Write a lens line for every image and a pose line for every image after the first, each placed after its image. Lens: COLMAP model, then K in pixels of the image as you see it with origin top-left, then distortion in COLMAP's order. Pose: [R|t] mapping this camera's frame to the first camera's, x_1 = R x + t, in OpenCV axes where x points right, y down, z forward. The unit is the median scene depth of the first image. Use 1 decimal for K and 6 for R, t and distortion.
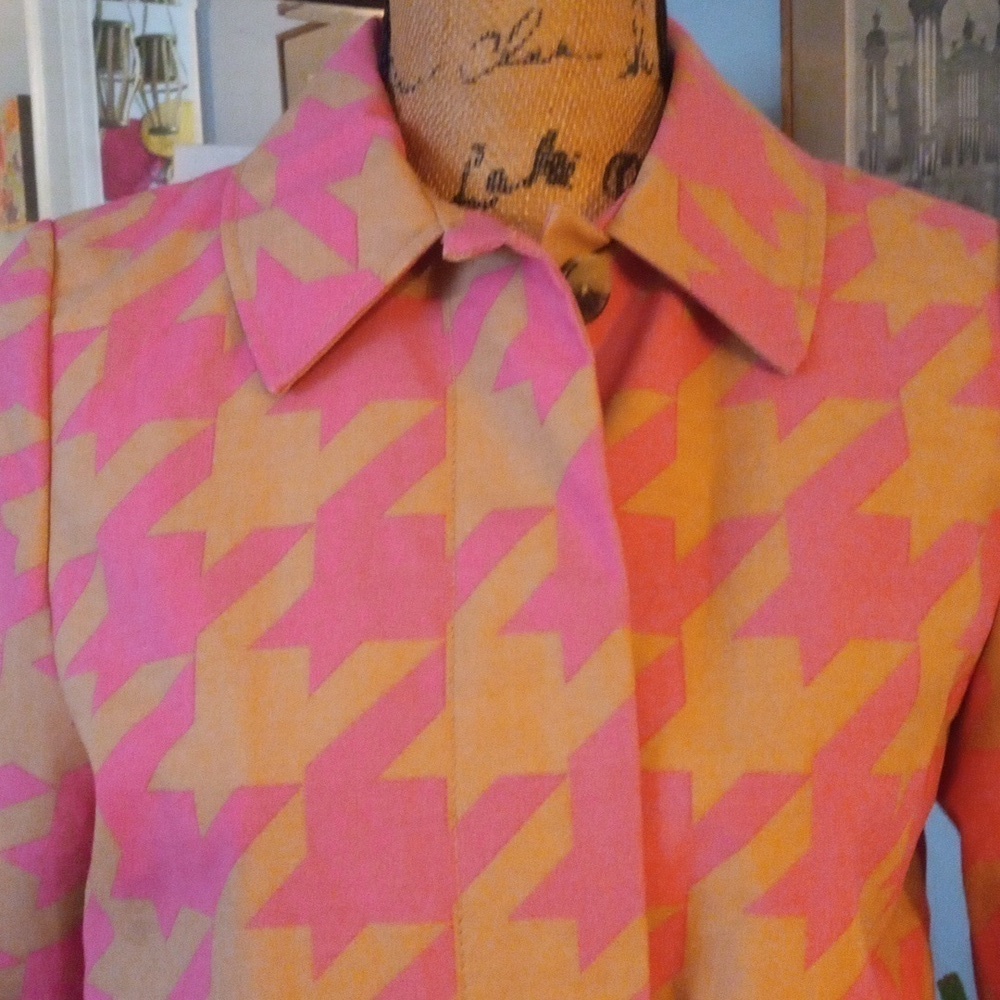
lens RADIAL K [[1395.3, 0, 500.0], [0, 1395.3, 500.0], [0, 0, 1]] dist [0.243289, -0.745293]
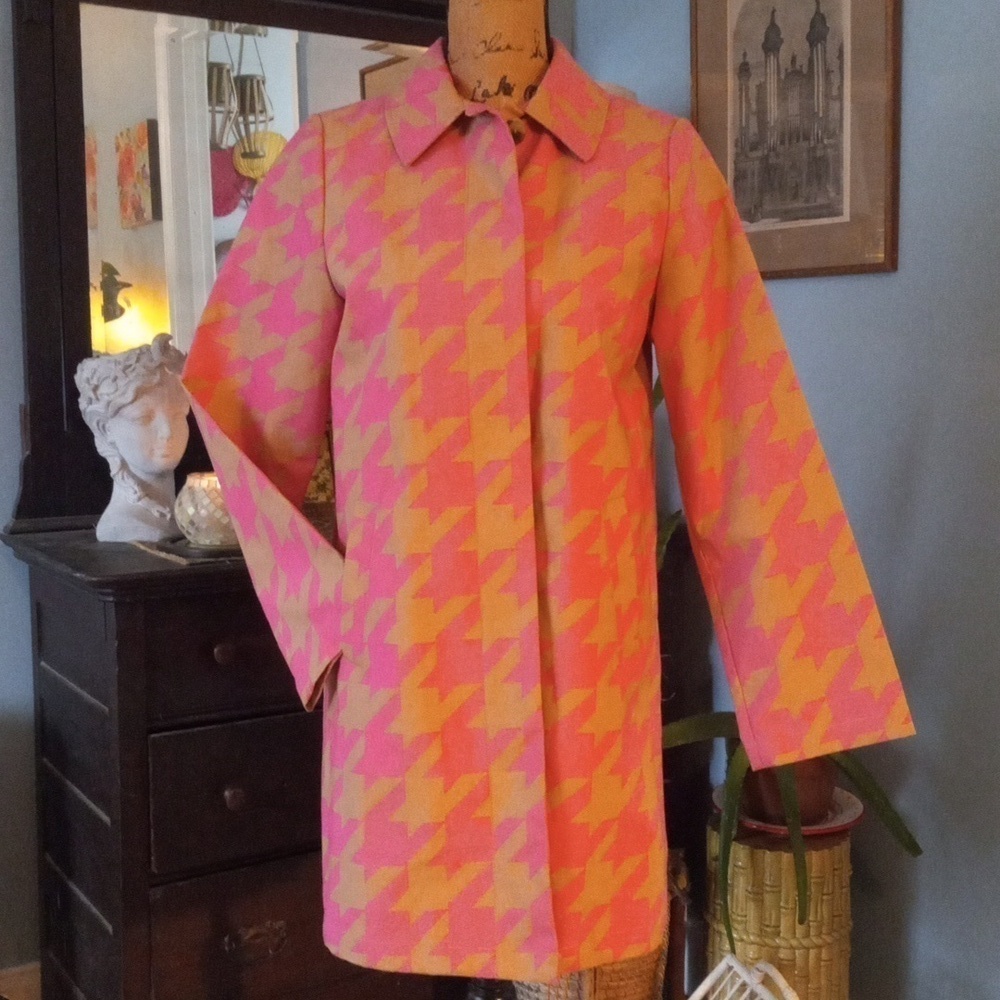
lens RADIAL K [[1395.3, 0, 500.0], [0, 1395.3, 500.0], [0, 0, 1]] dist [0.243289, -0.745293]
pose [[0.999471, 0.018130, -0.027000, 0.113564], [-0.019095, 0.999172, -0.035939, 0.660144], [0.026326, 0.036435, 0.998989, -1.726391]]
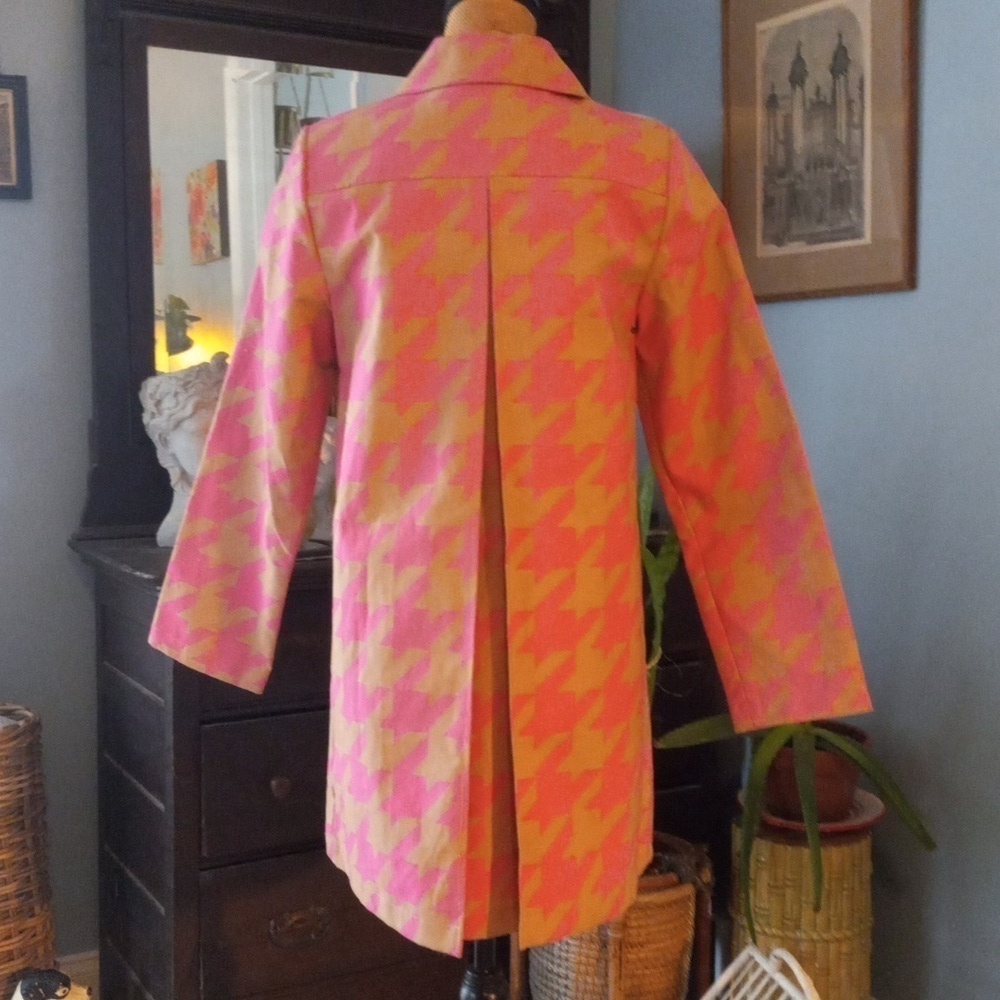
lens RADIAL K [[1388.4, 0, 497.4], [0, 1388.4, 502.5], [0, 0, 1]] dist [0.417411, -1.493502]
pose [[0.996609, 0.020834, -0.079601, 0.240520], [-0.025855, 0.997705, -0.062578, 0.771042], [0.078115, 0.064424, 0.994861, -1.958466]]
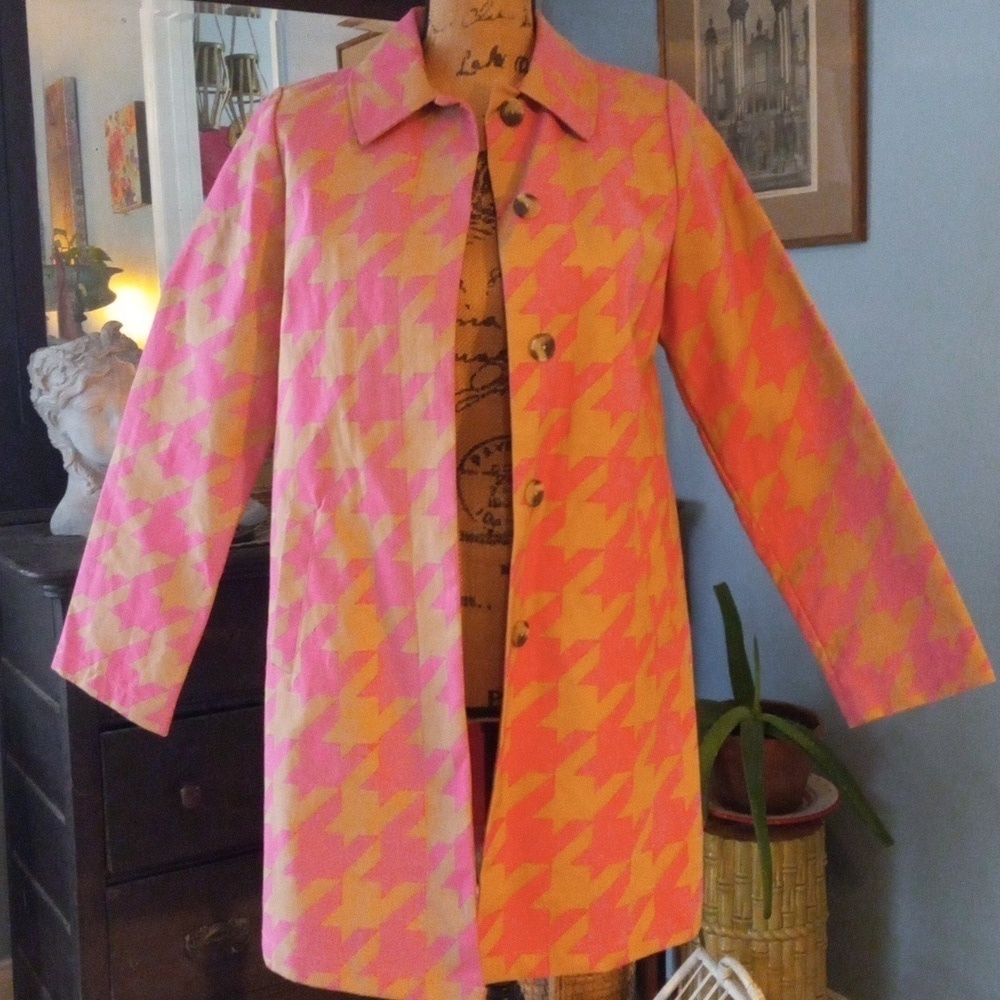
lens RADIAL K [[1395.3, 0, 500.0], [0, 1395.3, 500.0], [0, 0, 1]] dist [0.243289, -0.745293]
pose [[0.998790, 0.001467, -0.049150, 0.316874], [-0.002387, 0.999823, -0.018666, 0.625889], [0.049114, 0.018761, 0.998617, -1.615334]]
